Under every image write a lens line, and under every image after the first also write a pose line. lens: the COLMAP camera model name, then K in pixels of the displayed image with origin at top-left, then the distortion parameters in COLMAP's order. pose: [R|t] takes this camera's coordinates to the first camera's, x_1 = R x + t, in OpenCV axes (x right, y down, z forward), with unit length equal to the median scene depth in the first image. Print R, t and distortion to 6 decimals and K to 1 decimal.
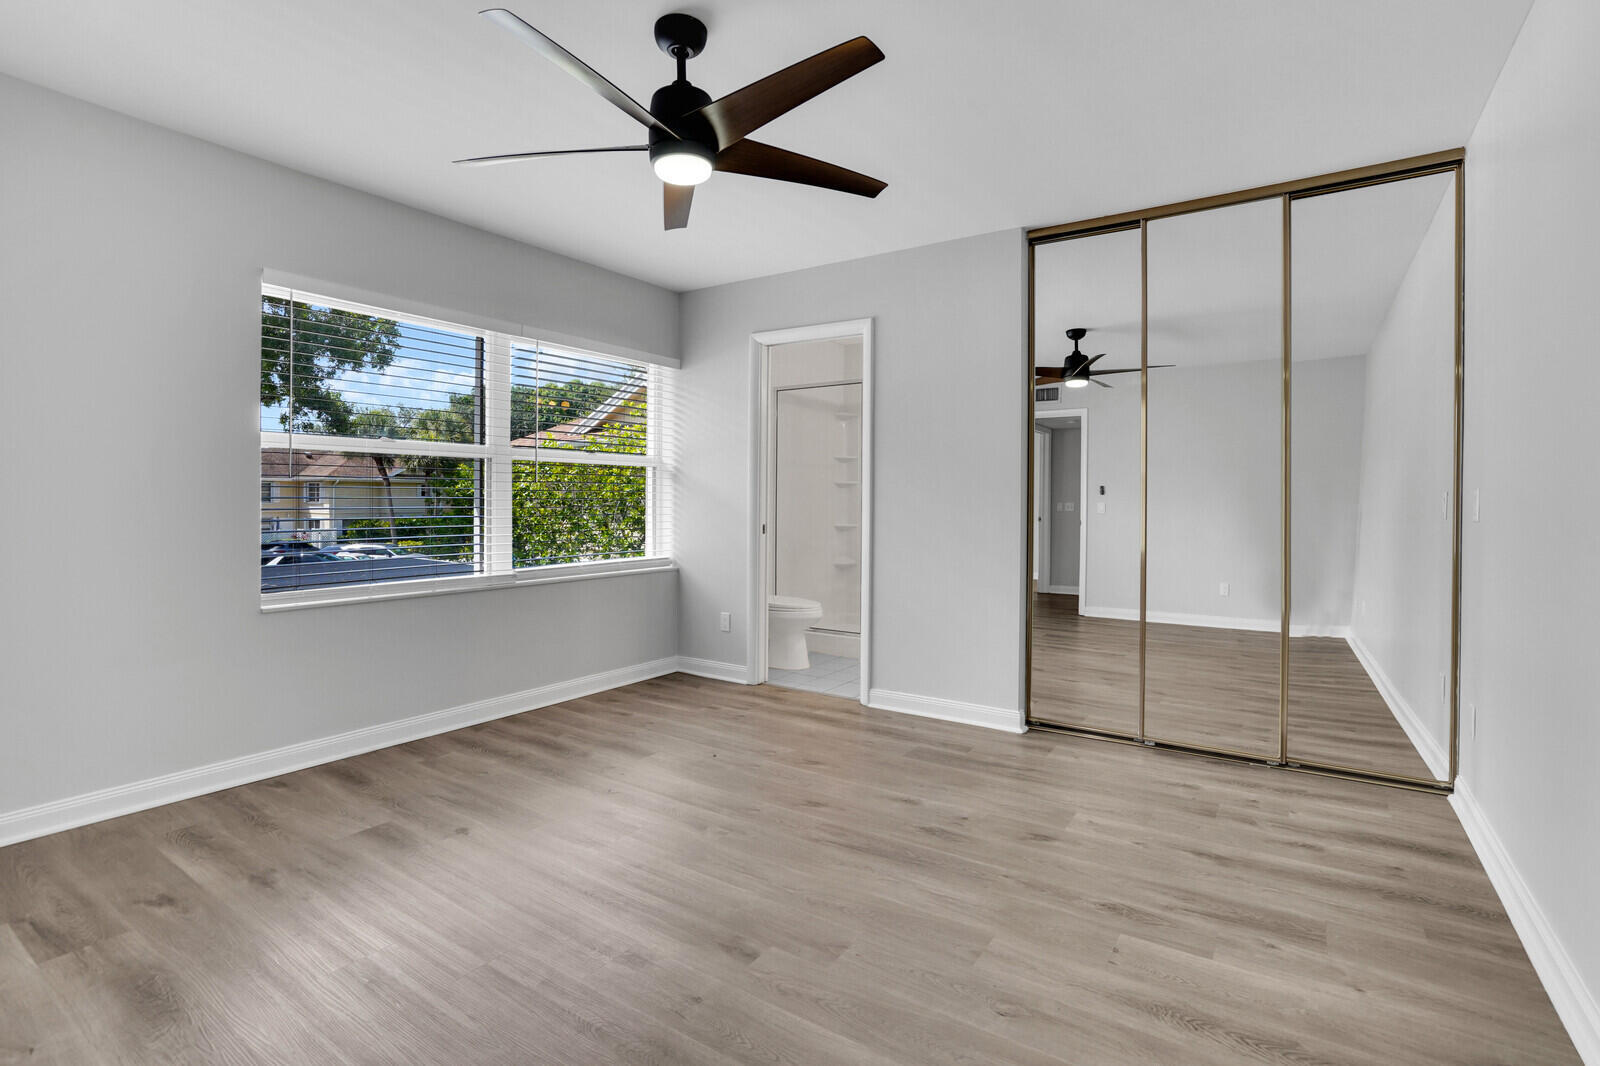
lens RADIAL K [[754.0, 0, 791.4], [0, 754.0, 513.6], [0, 0, 1]] dist [-0.055644, 0.021125]
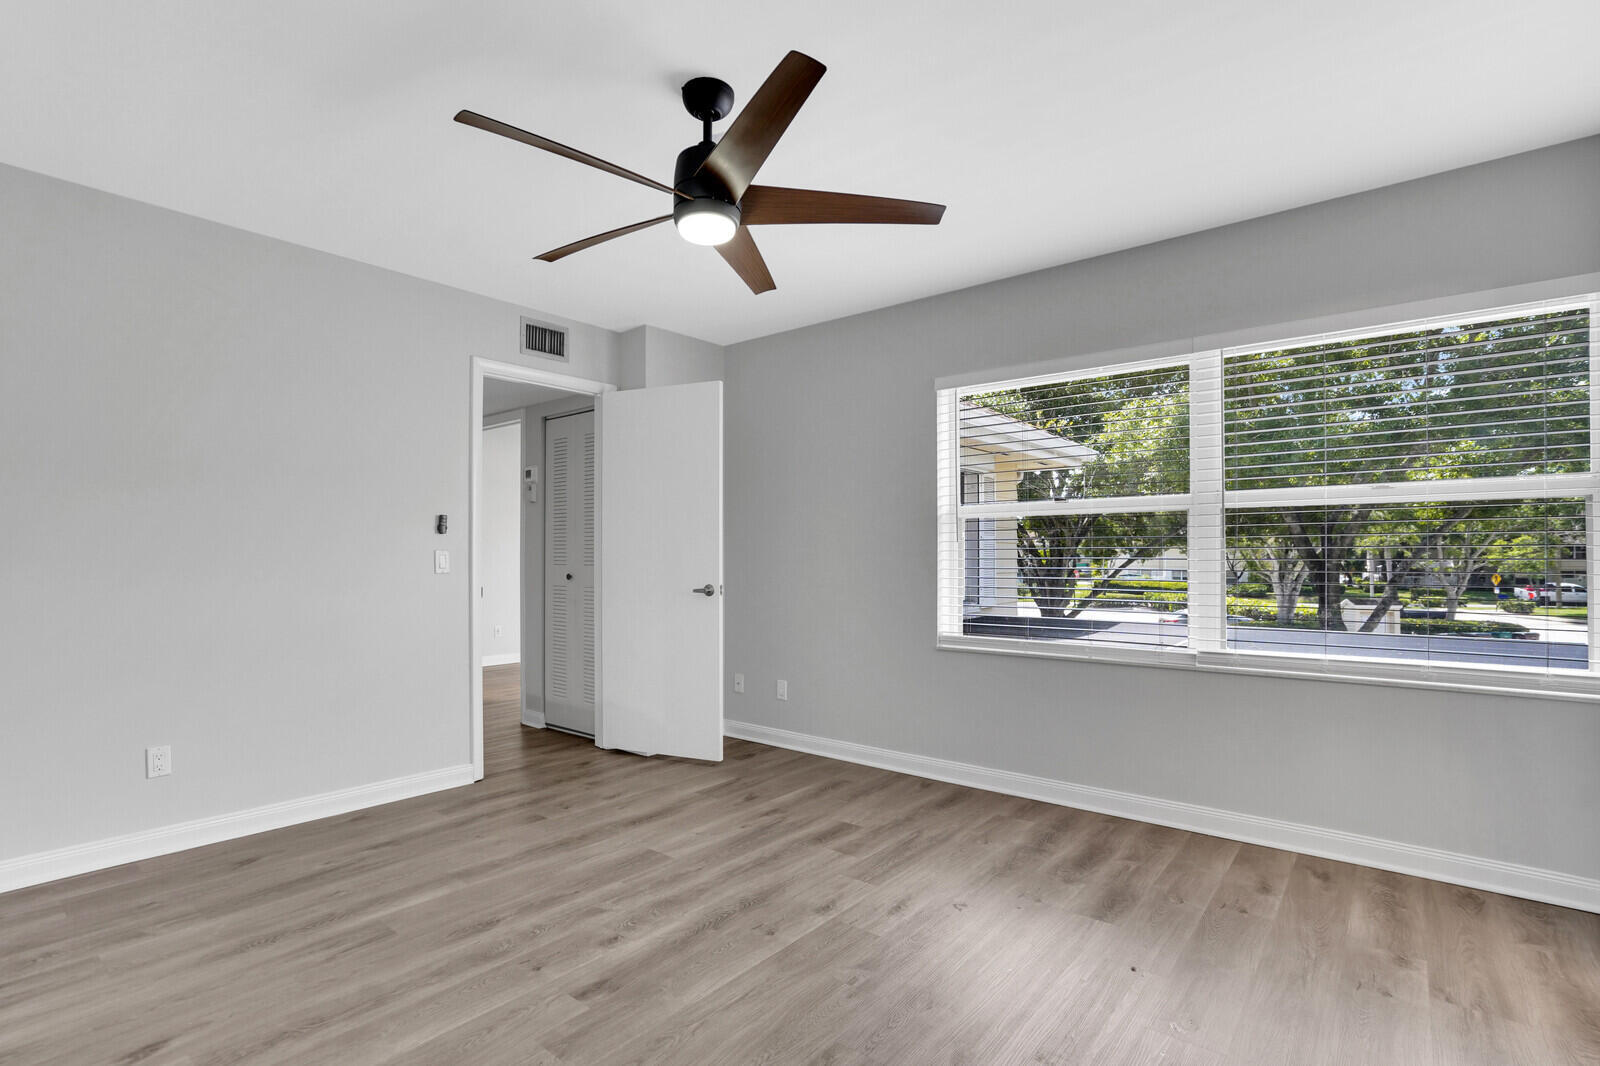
lens RADIAL K [[766.4, 0, 799.9], [0, 766.4, 551.9], [0, 0, 1]] dist [-0.051821, 0.023202]
pose [[-0.081114, -0.009124, -0.996663, 0.636090], [-0.017500, 0.999817, -0.007729, -0.018844], [0.996551, 0.016815, -0.081259, 0.889585]]
